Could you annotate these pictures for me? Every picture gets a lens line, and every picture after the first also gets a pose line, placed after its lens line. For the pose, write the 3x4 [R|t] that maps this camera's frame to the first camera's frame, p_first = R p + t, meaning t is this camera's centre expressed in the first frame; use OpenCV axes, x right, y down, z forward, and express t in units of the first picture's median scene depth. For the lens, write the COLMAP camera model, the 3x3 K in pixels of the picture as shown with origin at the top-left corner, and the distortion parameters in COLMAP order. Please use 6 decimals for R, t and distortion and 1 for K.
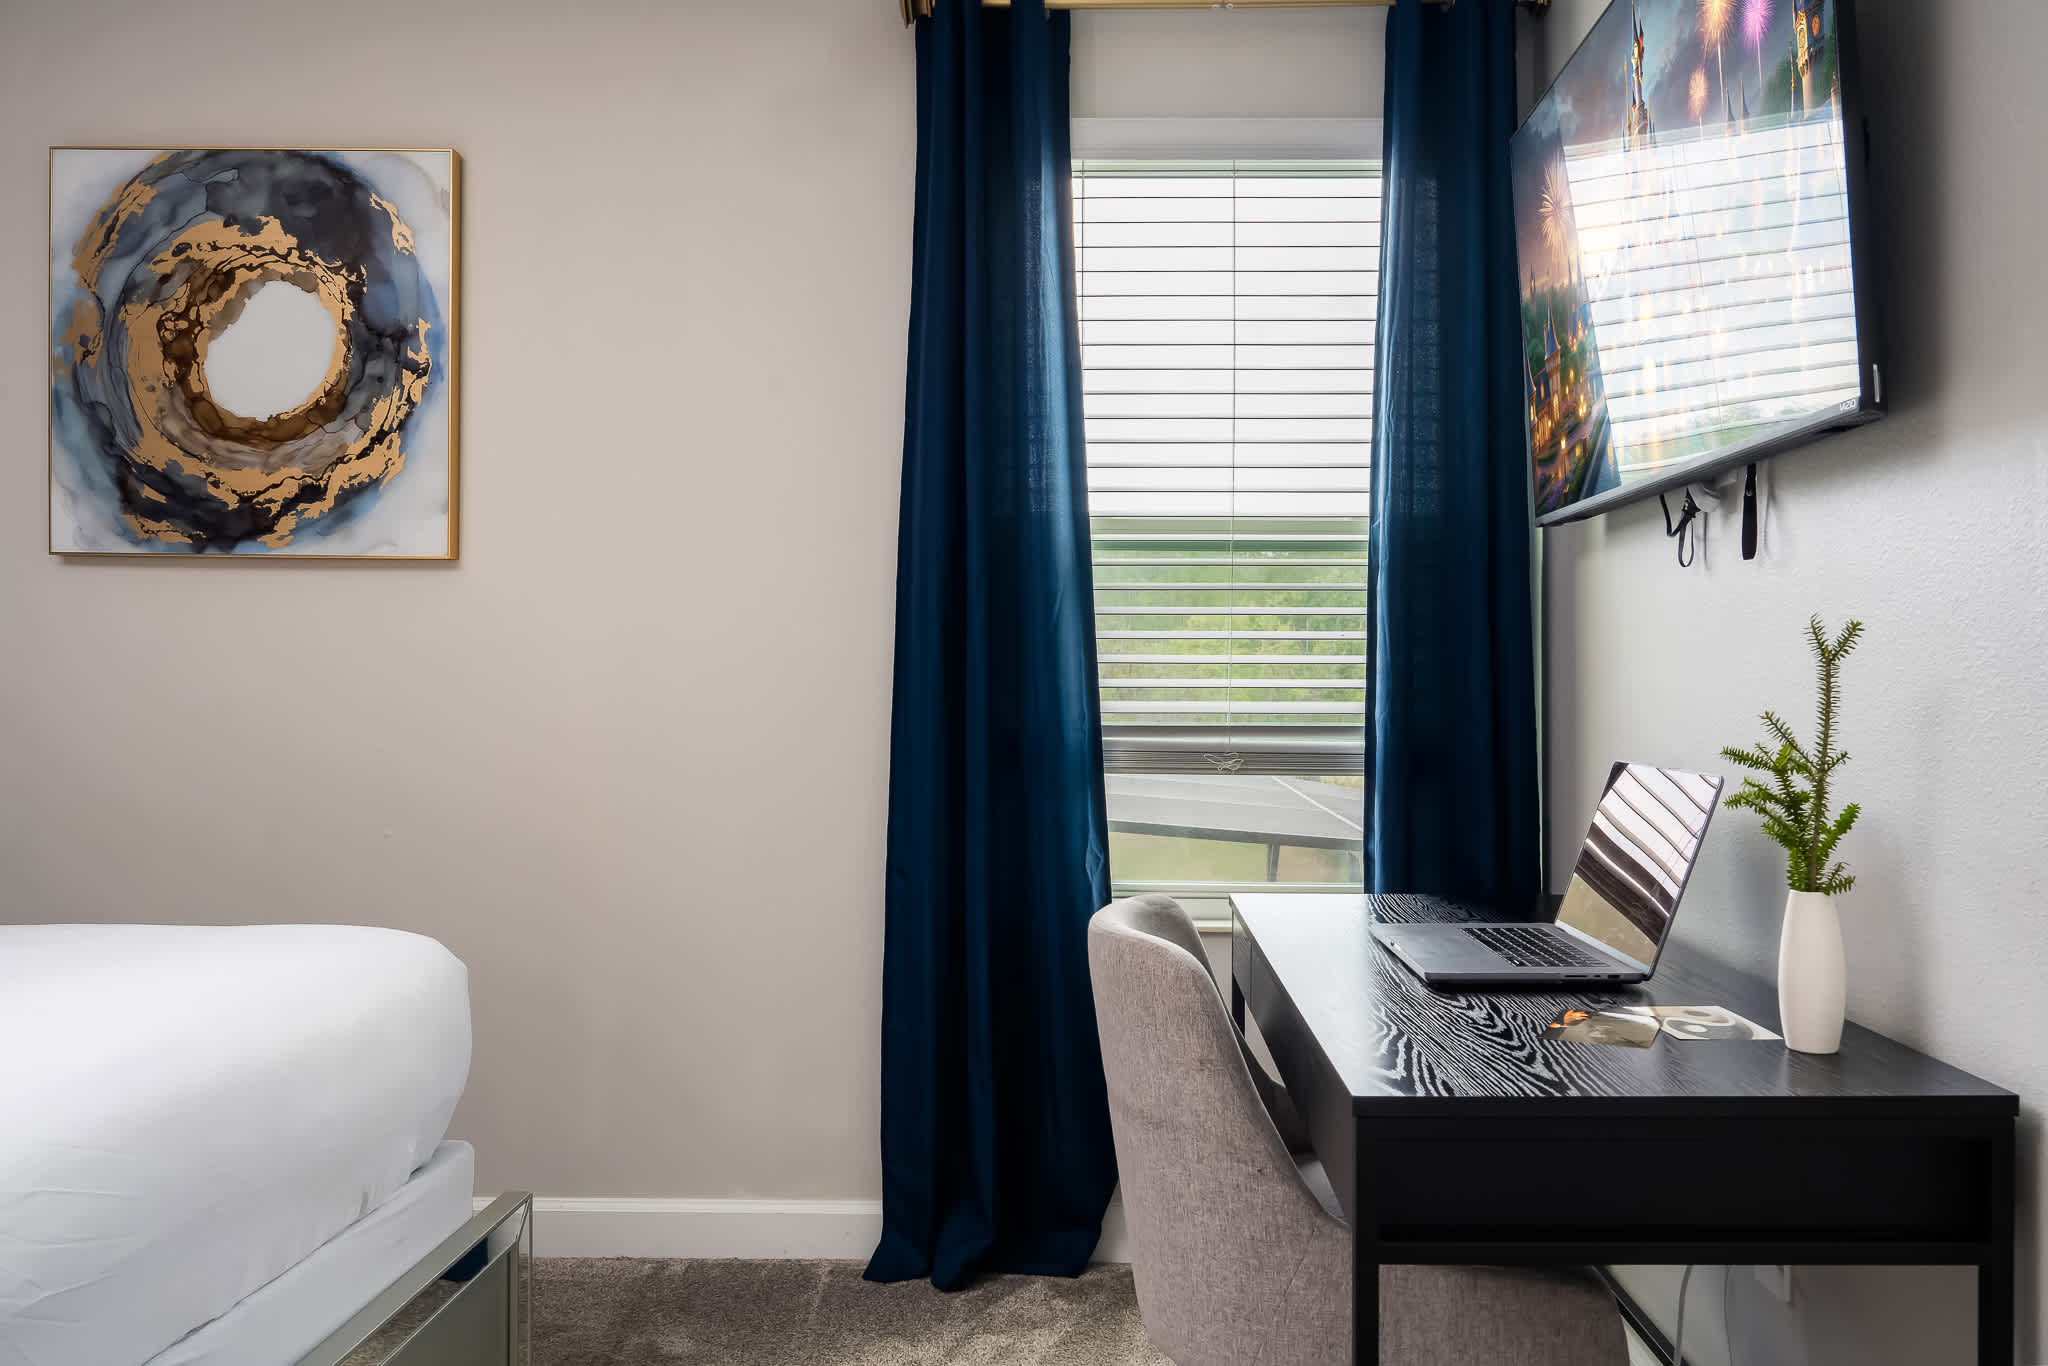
lens RADIAL K [[1567.1, 0, 1026.8], [0, 1567.1, 631.5], [0, 0, 1]] dist [0.002168, -0.003530]
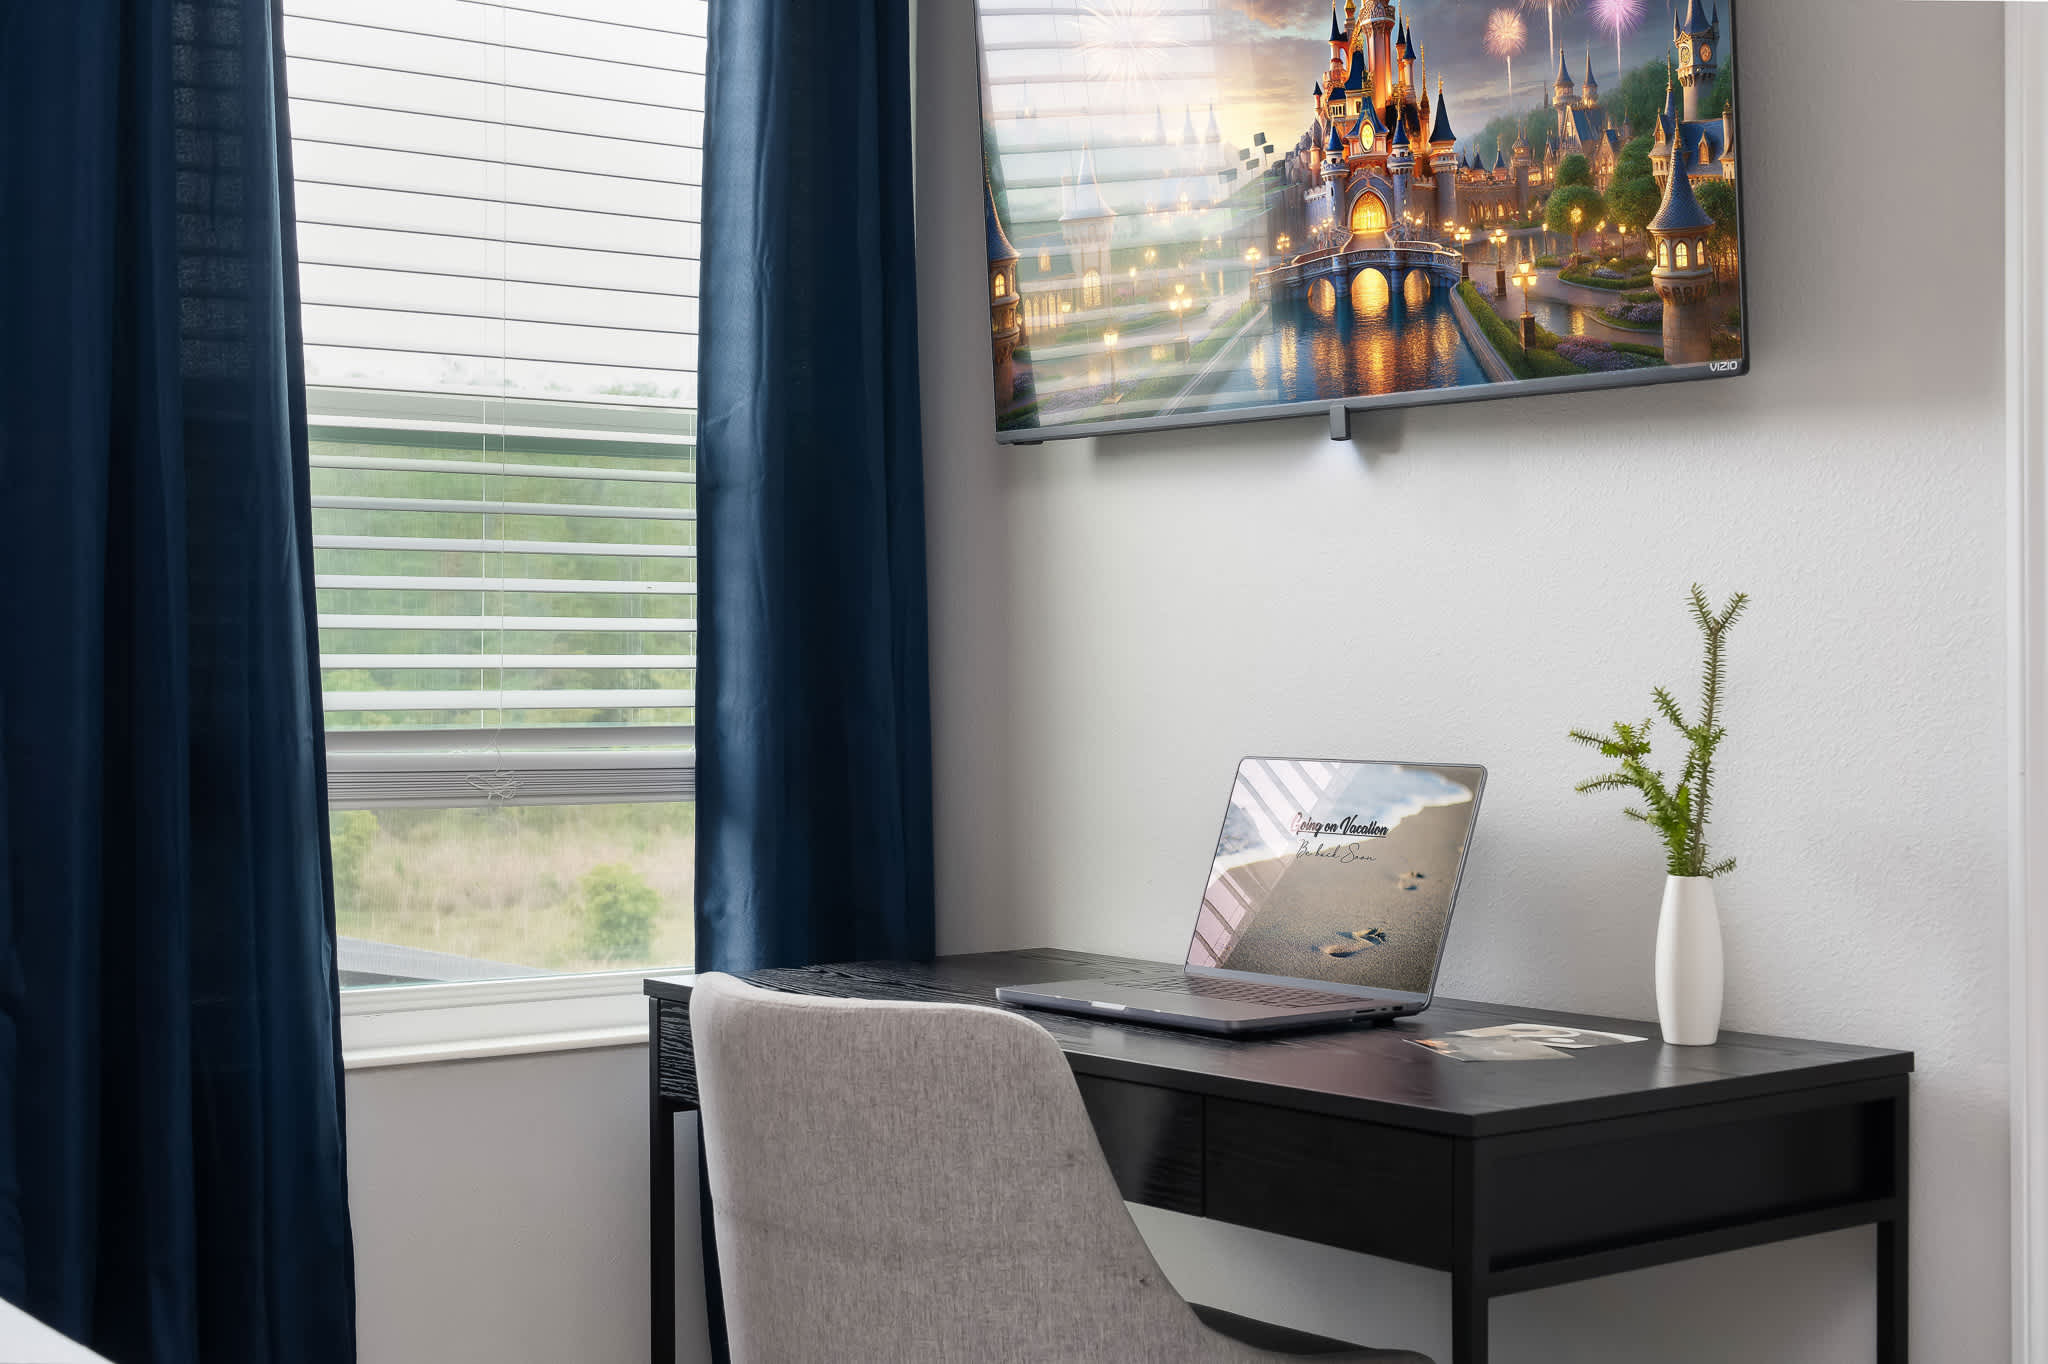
lens RADIAL K [[2950.6, 0, 1024.0], [0, 2950.6, 682.0], [0, 0, 1]] dist [-0.013364, 0.018090]
pose [[0.757439, -0.009719, 0.652834, -0.497531], [-0.016229, 0.999300, 0.033706, -0.002491], [-0.652705, -0.036125, 0.756751, -0.038643]]
